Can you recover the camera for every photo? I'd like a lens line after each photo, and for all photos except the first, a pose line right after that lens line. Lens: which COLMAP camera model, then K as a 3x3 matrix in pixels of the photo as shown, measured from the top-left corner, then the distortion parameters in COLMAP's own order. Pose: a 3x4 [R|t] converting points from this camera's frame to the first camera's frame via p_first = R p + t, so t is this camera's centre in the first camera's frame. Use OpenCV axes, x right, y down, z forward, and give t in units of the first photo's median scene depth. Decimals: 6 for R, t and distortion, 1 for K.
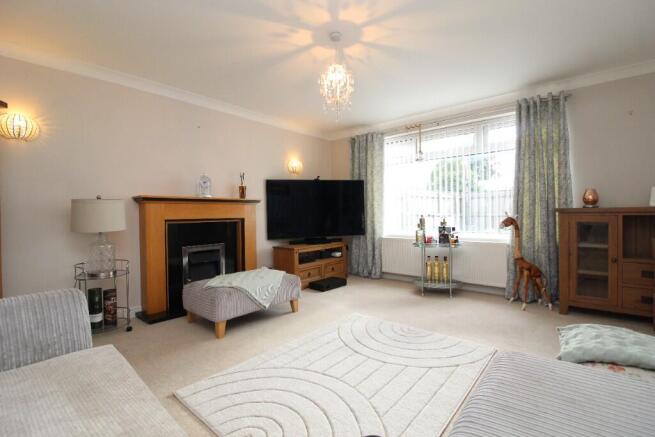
lens RADIAL K [[301.4, 0, 330.0], [0, 301.4, 218.4], [0, 0, 1]] dist [-0.016609, -0.001808]
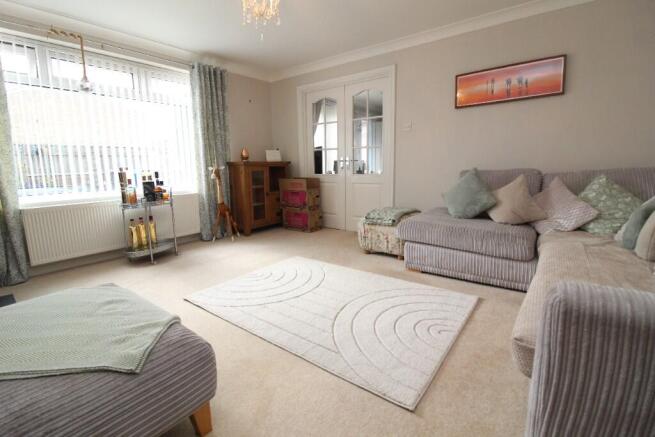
lens RADIAL K [[301.4, 0, 329.8], [0, 301.4, 214.0], [0, 0, 1]] dist [-0.016609, -0.001808]
pose [[-0.077387, -0.150838, 0.985525, -0.545733], [0.028718, 0.987742, 0.153433, 0.002058], [-0.996587, 0.040176, -0.072106, 0.571831]]
